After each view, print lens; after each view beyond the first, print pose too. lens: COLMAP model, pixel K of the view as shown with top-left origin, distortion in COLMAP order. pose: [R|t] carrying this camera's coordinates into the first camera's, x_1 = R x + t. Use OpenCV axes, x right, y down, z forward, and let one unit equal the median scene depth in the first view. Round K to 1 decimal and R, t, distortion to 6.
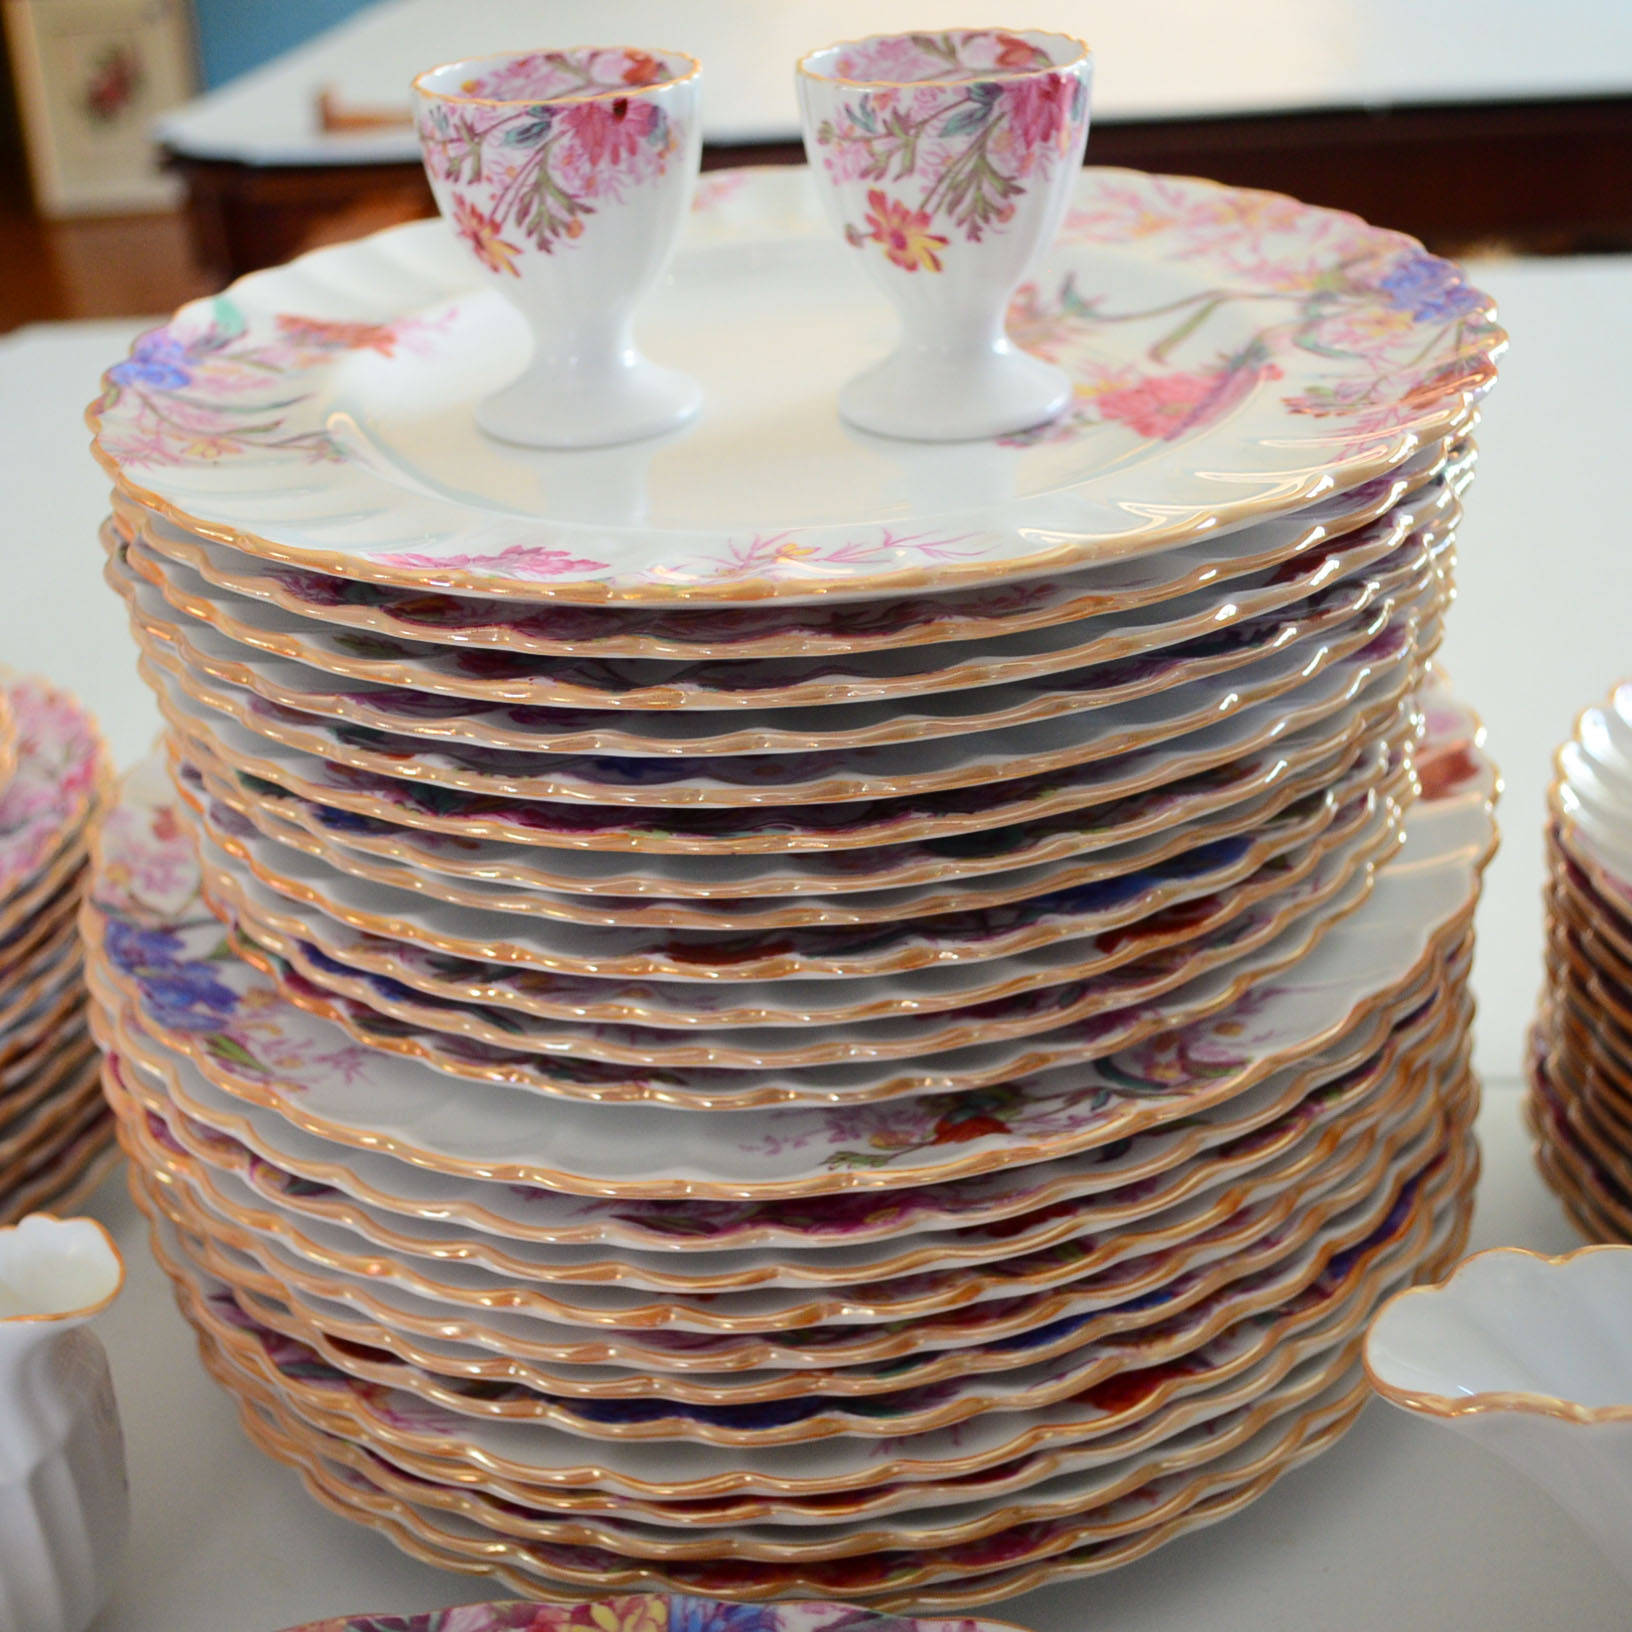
lens RADIAL K [[2170.6, 0, 816.0], [0, 2170.6, 816.0], [0, 0, 1]] dist [-0.018053, -0.010448]
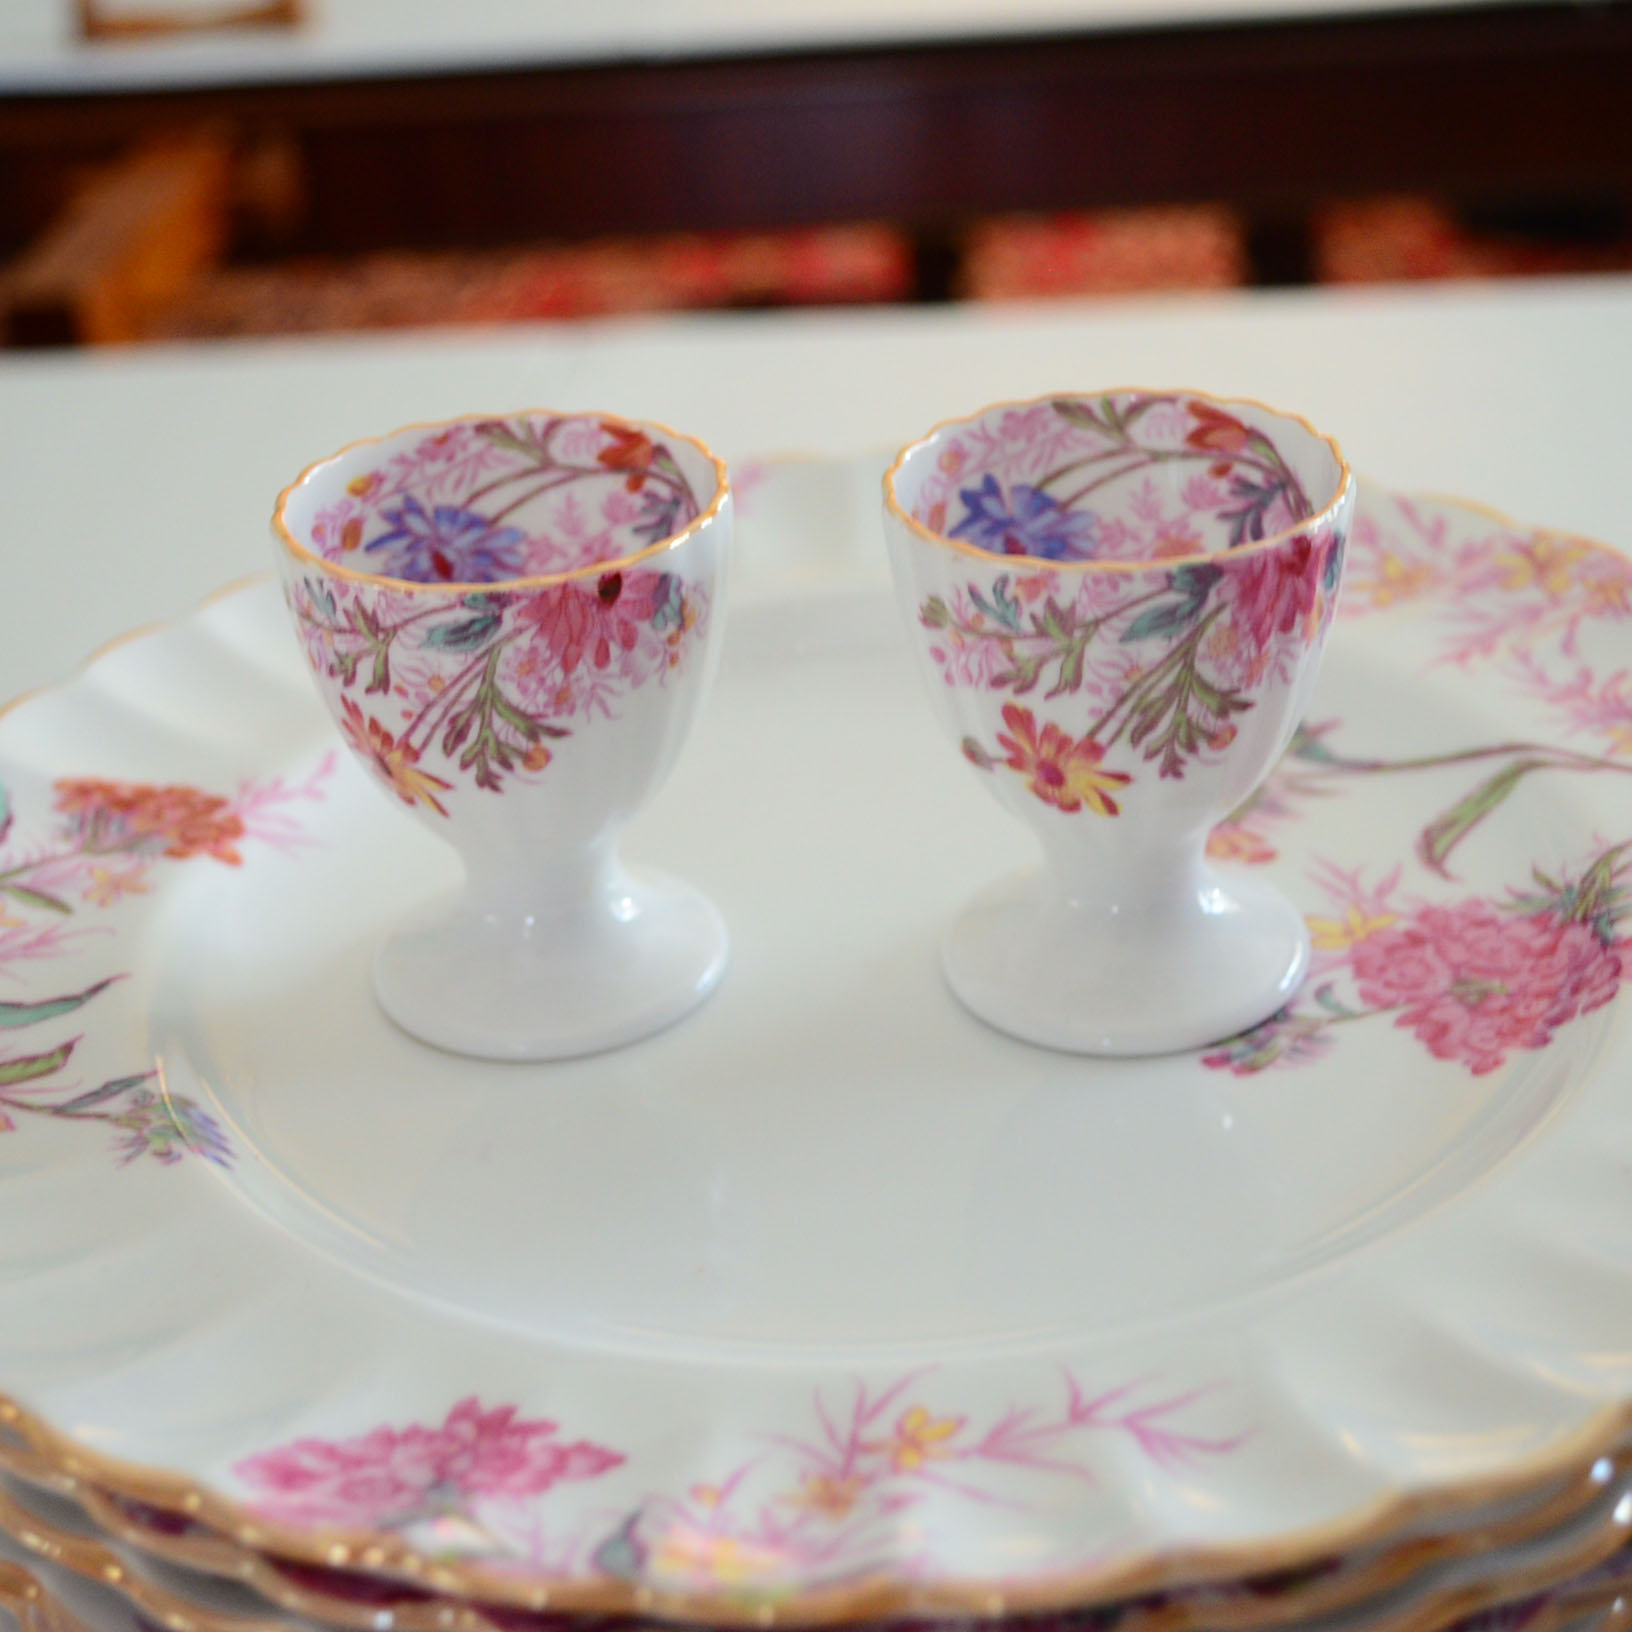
lens RADIAL K [[3024.4, 0, 816.0], [0, 3024.4, 816.0], [0, 0, 1]] dist [0.004070, -0.009425]
pose [[0.999787, -0.015450, 0.013653, -0.043296], [0.015617, 0.999803, -0.012220, -0.246983], [-0.013461, 0.012431, 0.999832, 0.121091]]
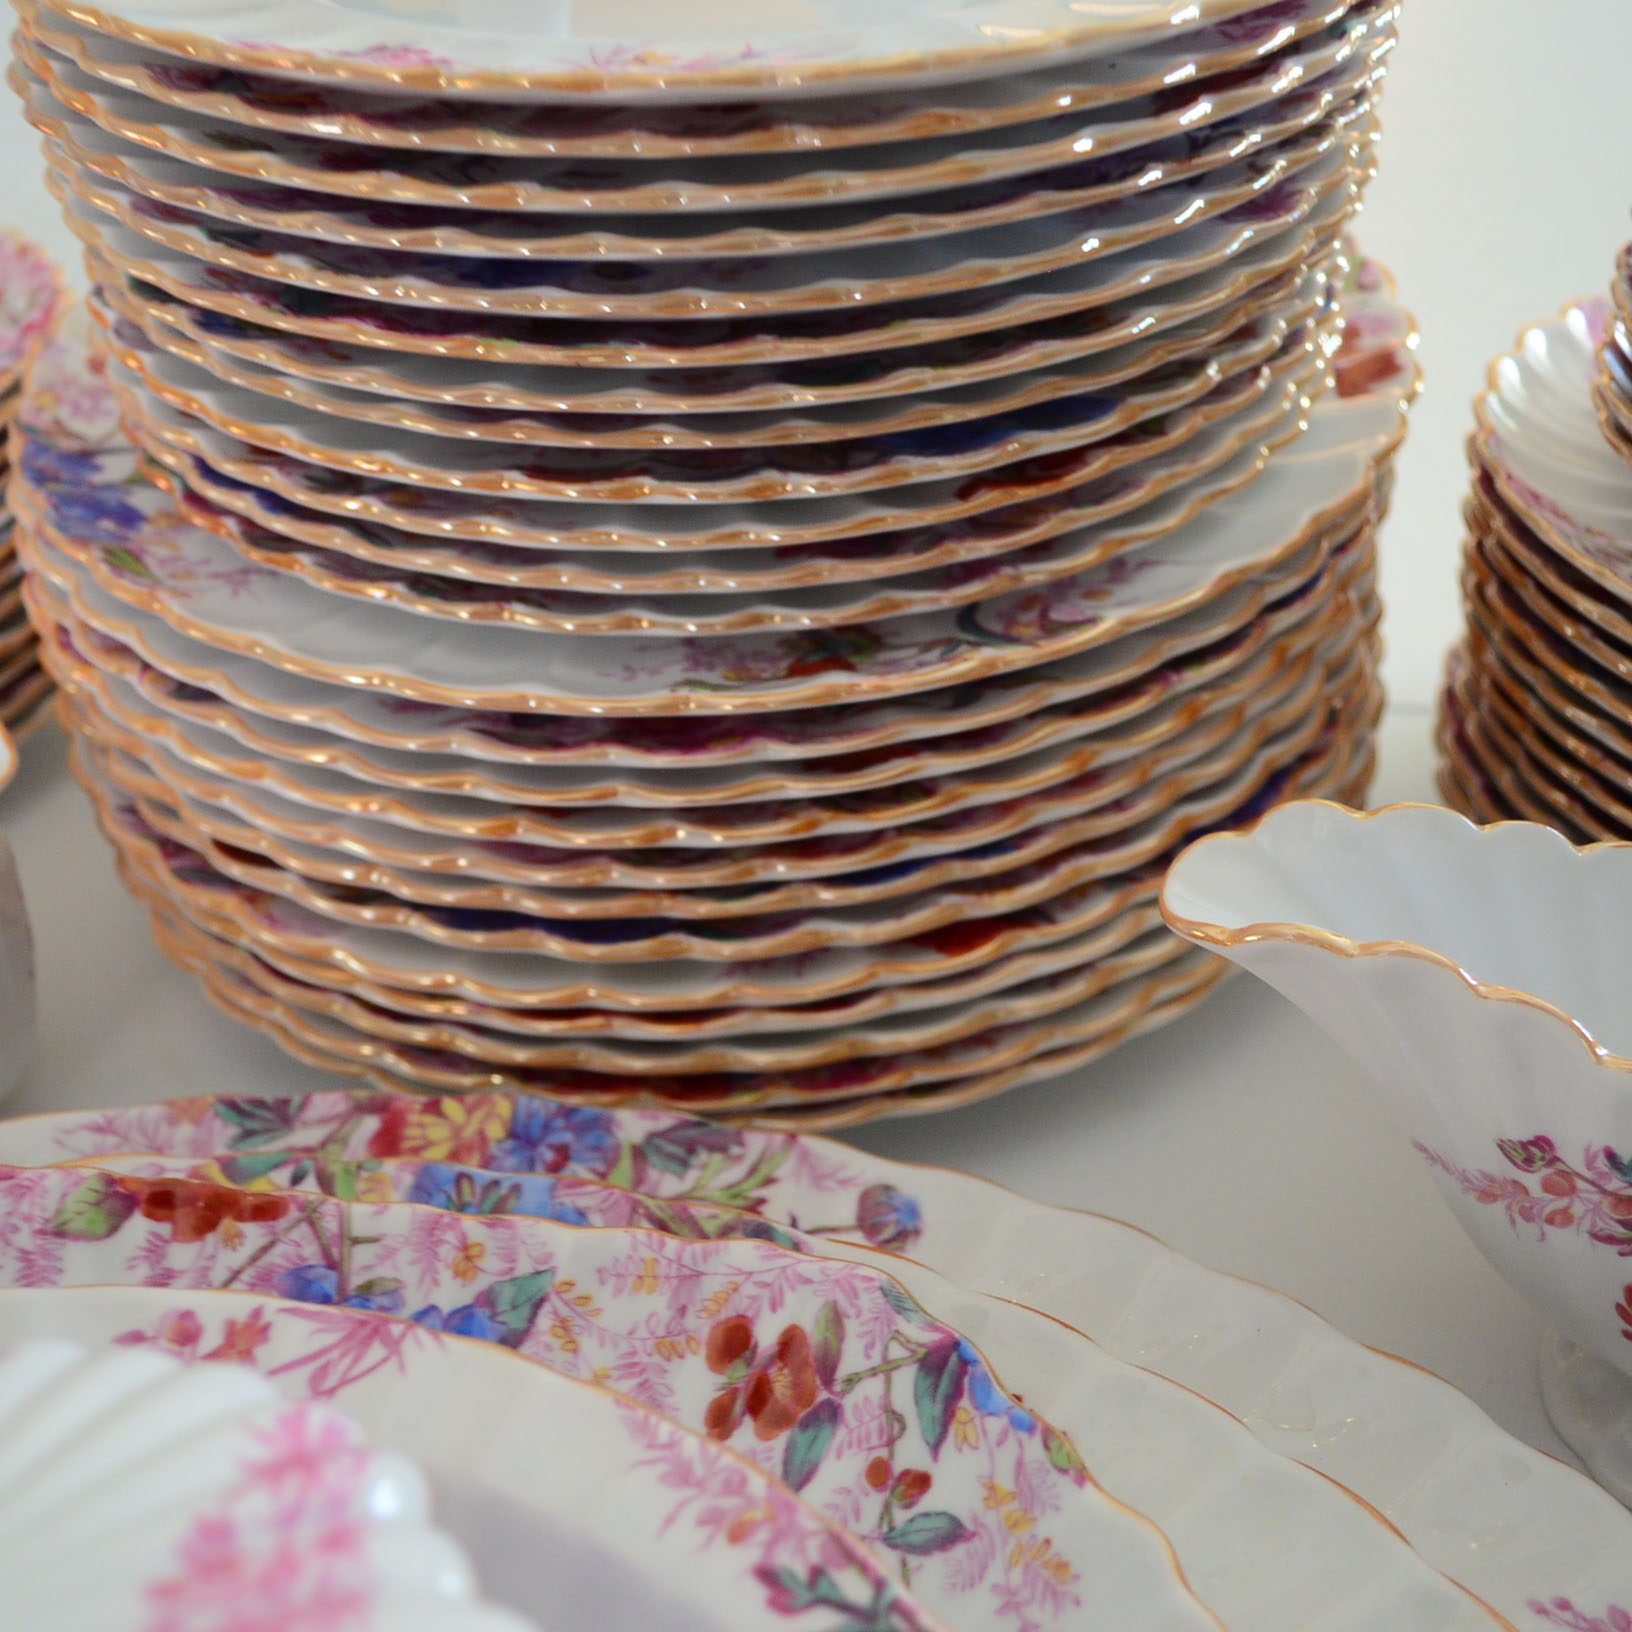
lens RADIAL K [[2170.6, 0, 816.0], [0, 2170.6, 816.0], [0, 0, 1]] dist [-0.018053, -0.010448]
pose [[0.997344, 0.063158, -0.036266, 0.105586], [-0.057338, 0.987958, 0.143708, 0.063413], [0.044906, -0.141247, 0.988955, -0.020726]]
